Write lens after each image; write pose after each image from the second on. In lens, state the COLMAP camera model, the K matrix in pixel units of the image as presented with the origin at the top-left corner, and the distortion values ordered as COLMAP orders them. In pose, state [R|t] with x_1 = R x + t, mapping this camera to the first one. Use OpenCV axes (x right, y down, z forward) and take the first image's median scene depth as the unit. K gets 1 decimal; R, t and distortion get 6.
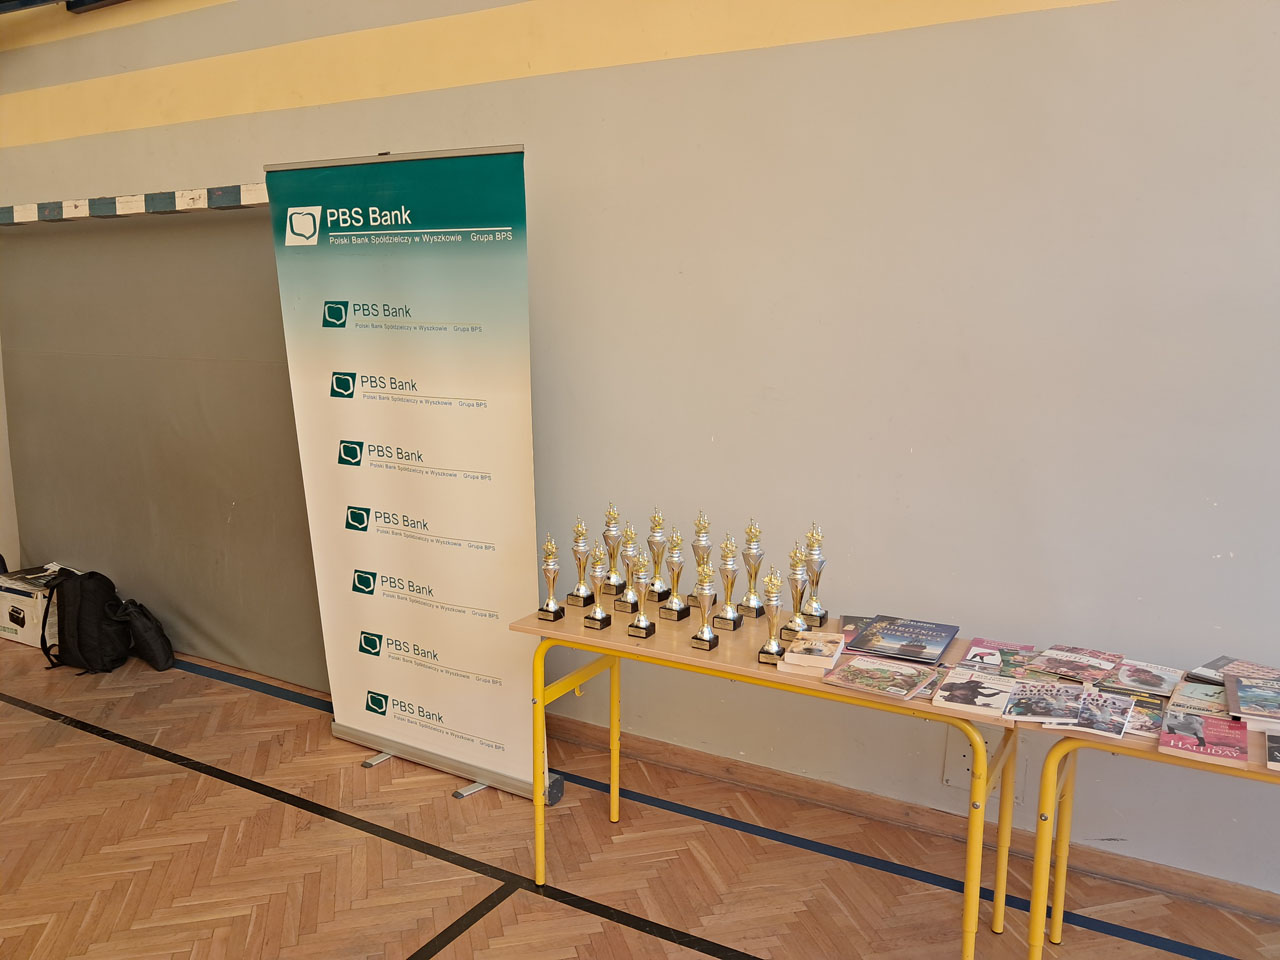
lens RADIAL K [[1013.6, 0, 637.2], [0, 1013.6, 490.6], [0, 0, 1]] dist [0.026691, -0.037057]
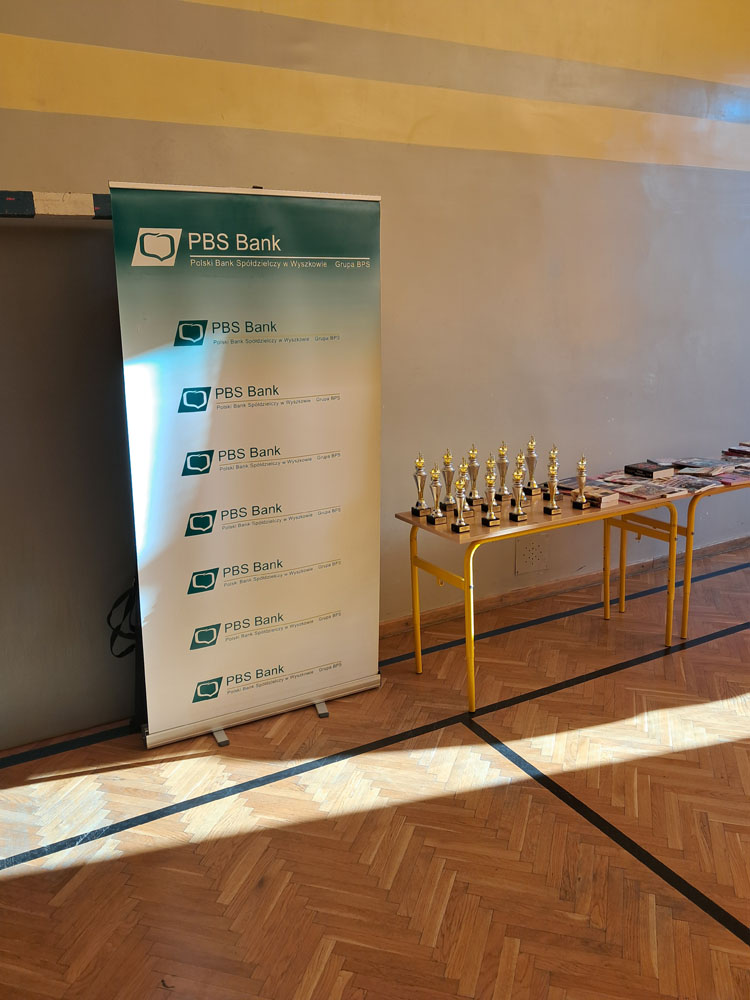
lens RADIAL K [[791.9, 0, 372.8], [0, 791.9, 491.1], [0, 0, 1]] dist [0.026691, -0.037057]
pose [[0.515157, -0.209078, 0.831204, -0.957372], [0.184387, 0.974118, 0.130747, -0.090255], [-0.837027, 0.085908, 0.540375, 0.428050]]
